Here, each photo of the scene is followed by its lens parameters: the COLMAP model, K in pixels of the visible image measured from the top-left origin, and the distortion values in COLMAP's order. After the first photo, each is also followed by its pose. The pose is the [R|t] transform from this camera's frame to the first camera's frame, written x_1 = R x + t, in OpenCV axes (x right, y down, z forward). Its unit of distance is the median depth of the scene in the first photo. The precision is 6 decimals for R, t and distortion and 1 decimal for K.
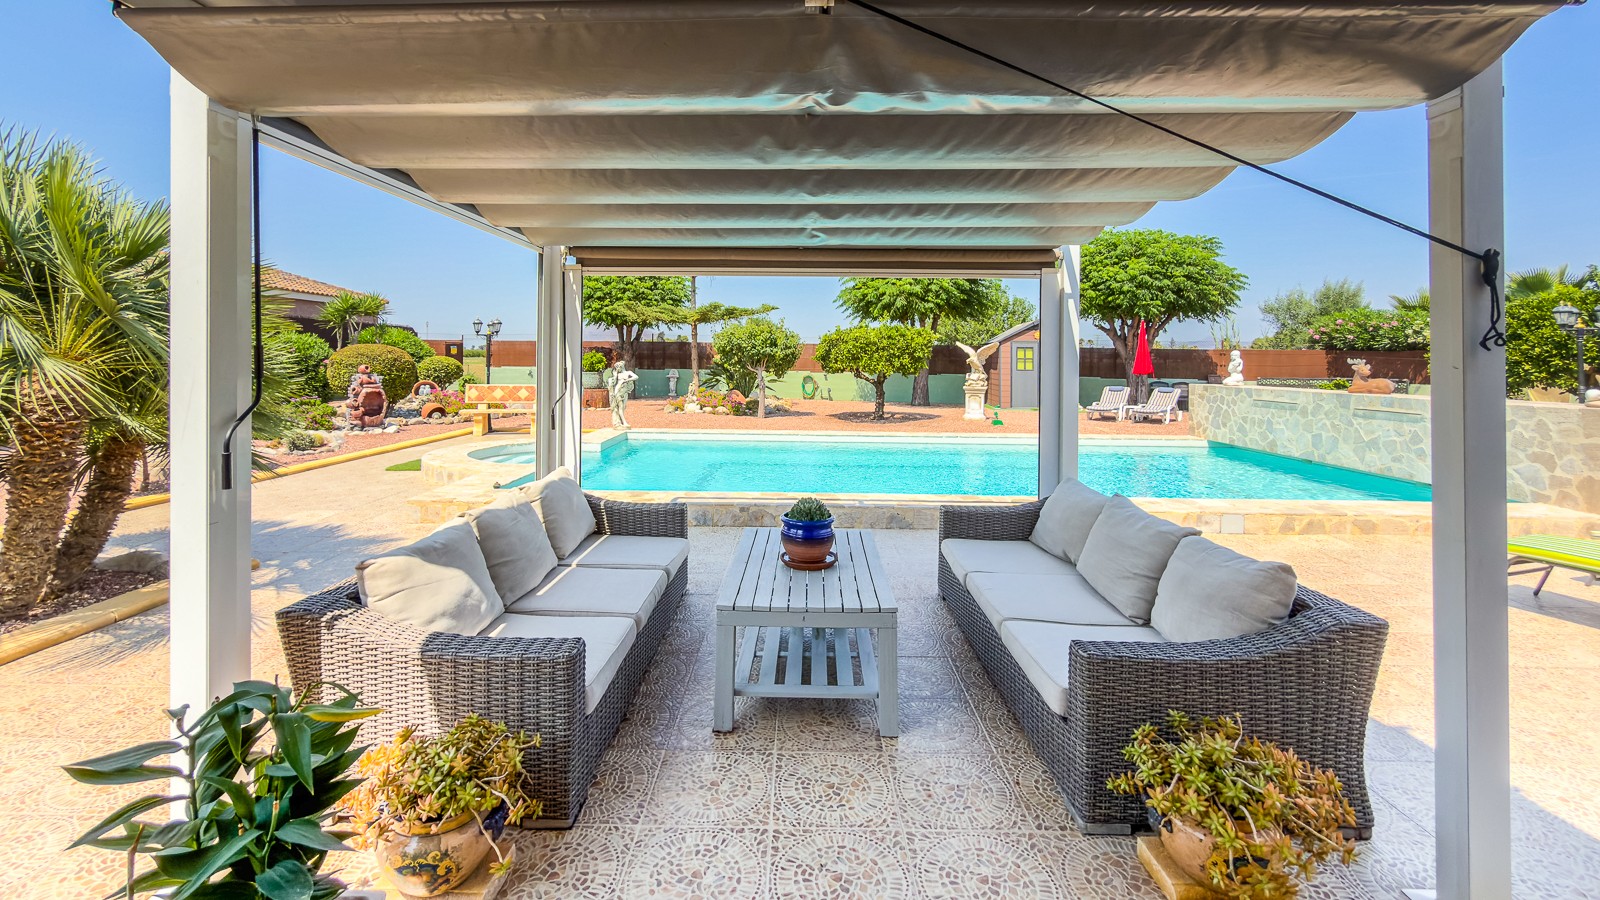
lens RADIAL K [[655.3, 0, 740.0], [0, 655.3, 354.4], [0, 0, 1]] dist [-0.001586, -0.000524]
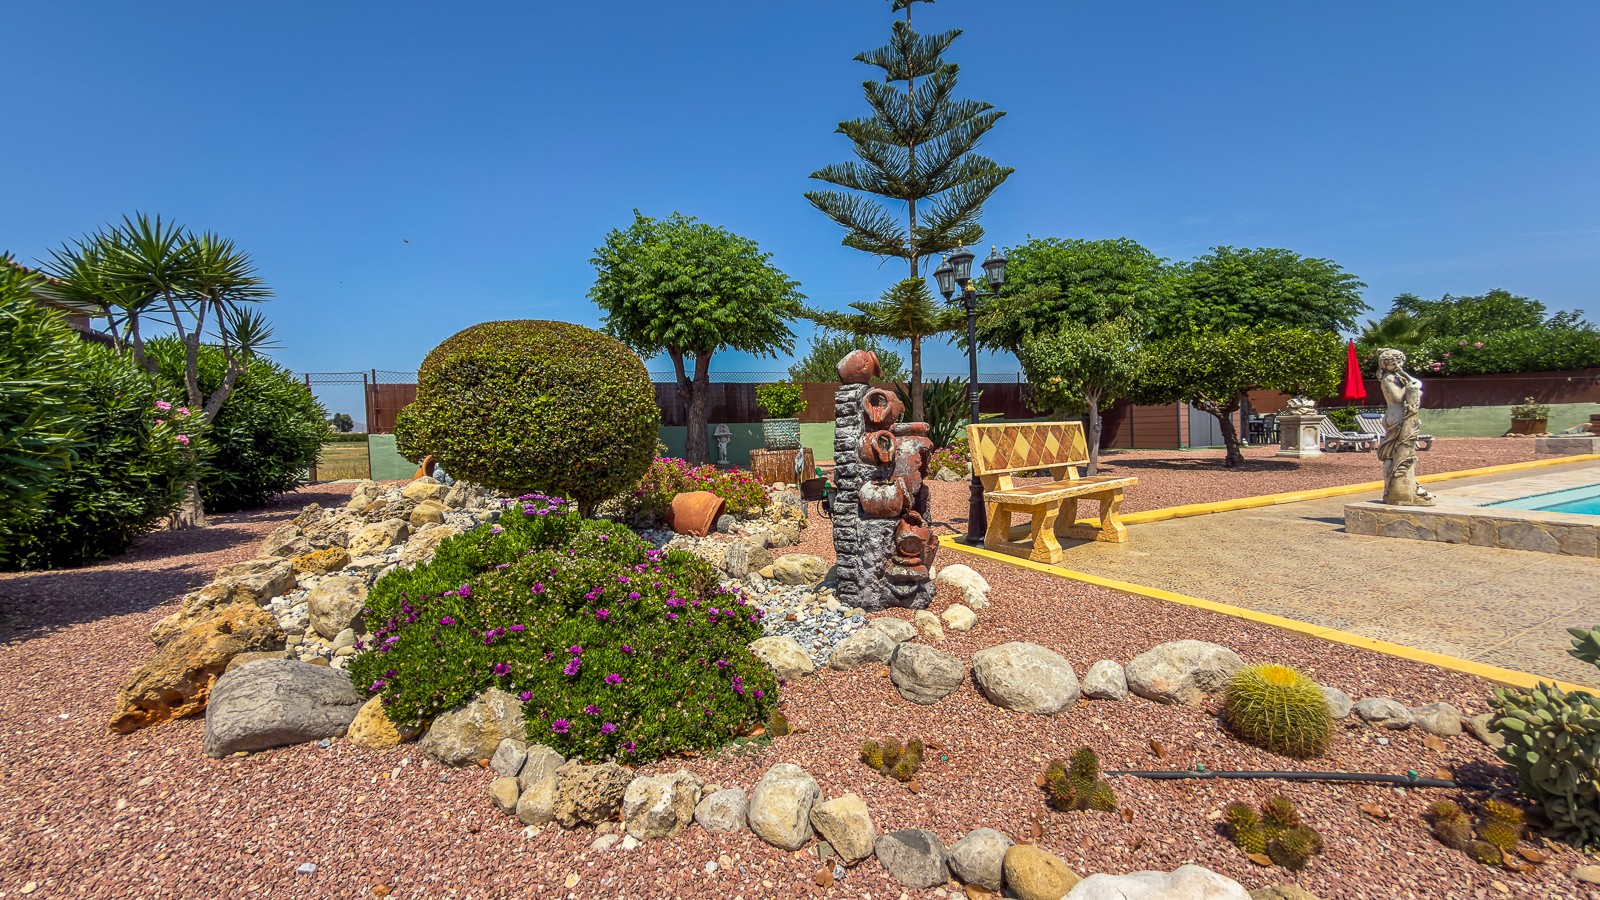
lens RADIAL K [[653.4, 0, 797.7], [0, 653.4, 451.6], [0, 0, 1]] dist [0.000303, 0.000167]
pose [[0.847773, -0.056124, 0.527381, -0.491108], [0.034864, 0.998132, 0.050178, 0.028073], [-0.529211, -0.024153, 0.848146, 0.600435]]
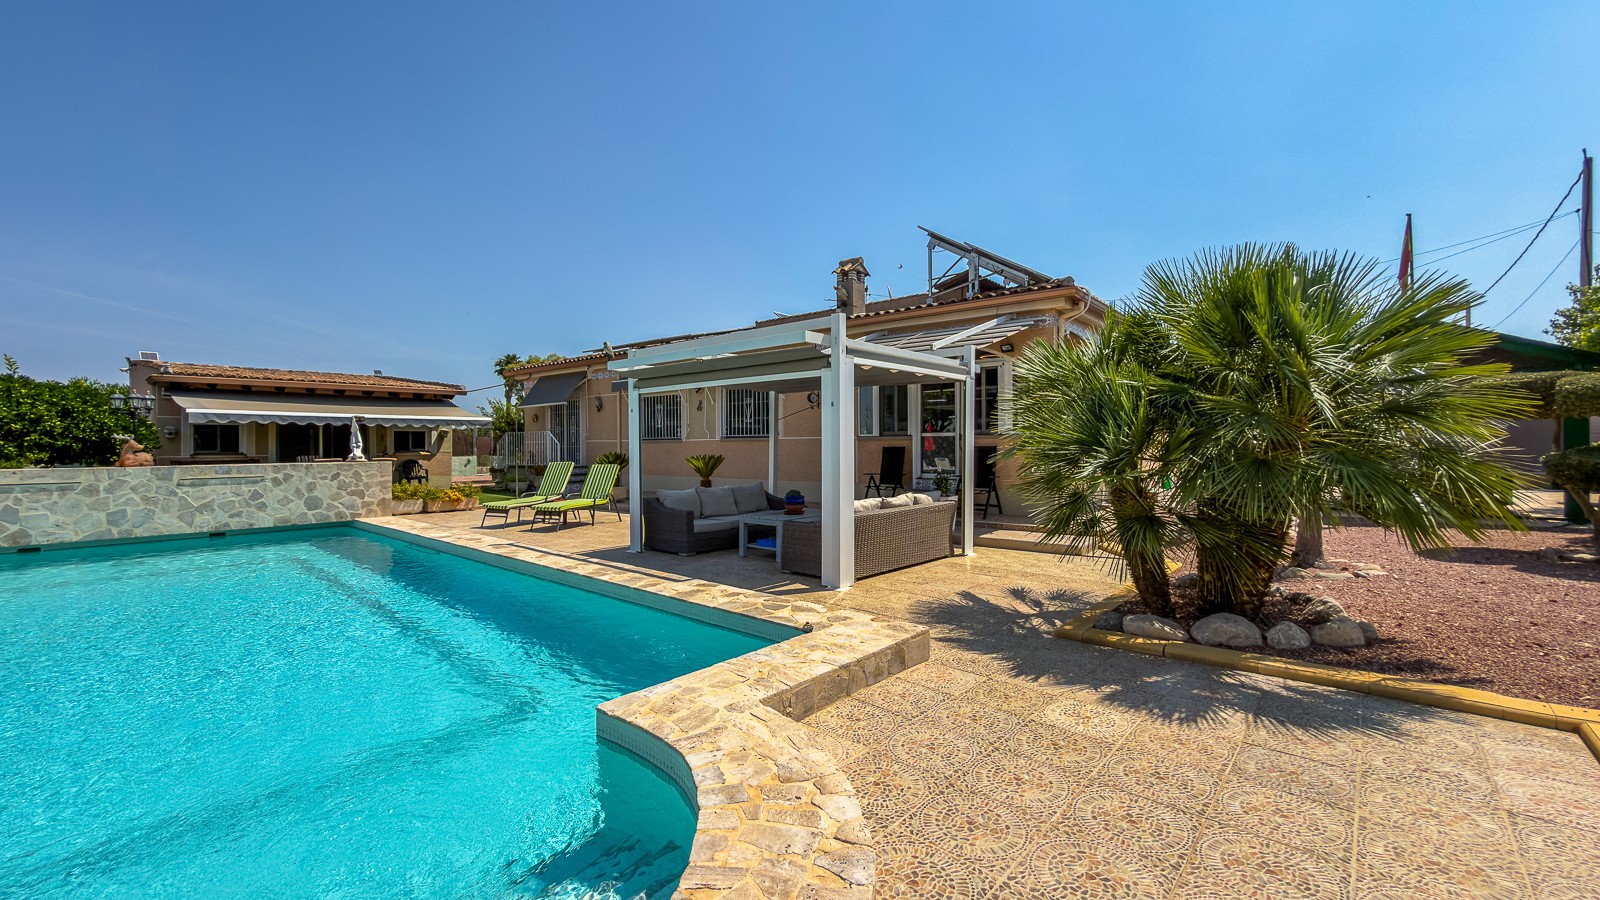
lens RADIAL K [[653.4, 0, 797.7], [0, 653.4, 451.6], [0, 0, 1]] dist [0.000303, 0.000167]
pose [[-0.808010, -0.012603, 0.589034, -0.260137], [-0.007434, 0.999910, 0.011197, 0.007608], [-0.589122, 0.004669, -0.808031, 0.600477]]
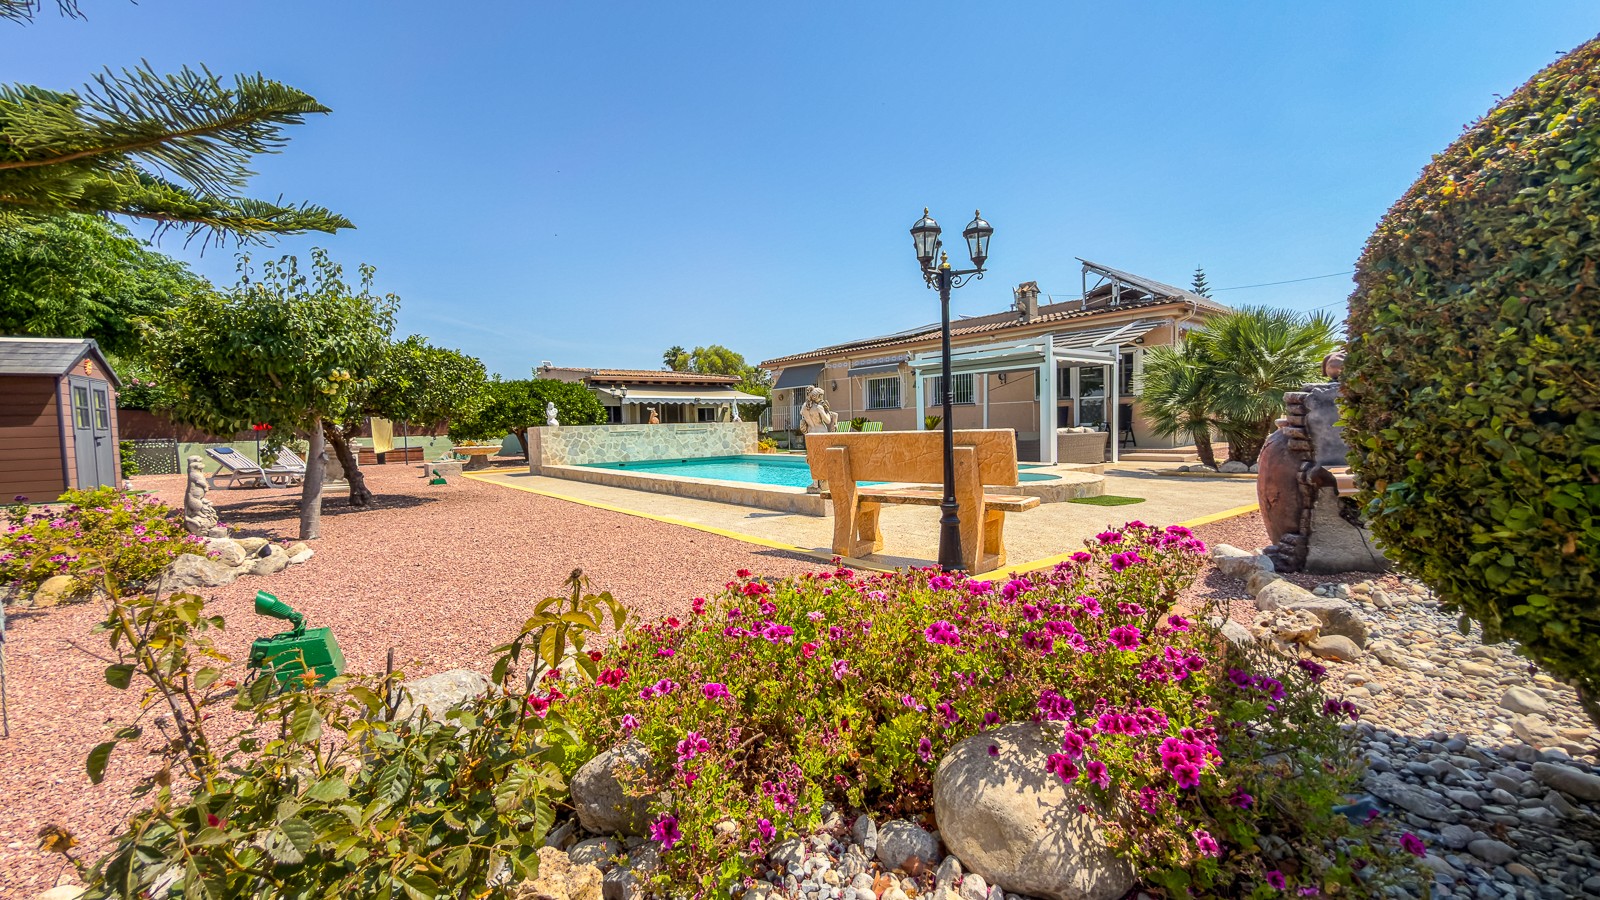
lens RADIAL K [[642.8, 0, 800.0], [0, 642.8, 450.0], [0, 0, 1]] dist [0.000156, 0.000318]
pose [[-0.687543, -0.019932, 0.725870, -0.404260], [0.014225, 0.999062, 0.040908, 0.031239], [-0.726004, 0.038452, -0.686615, 1.011161]]
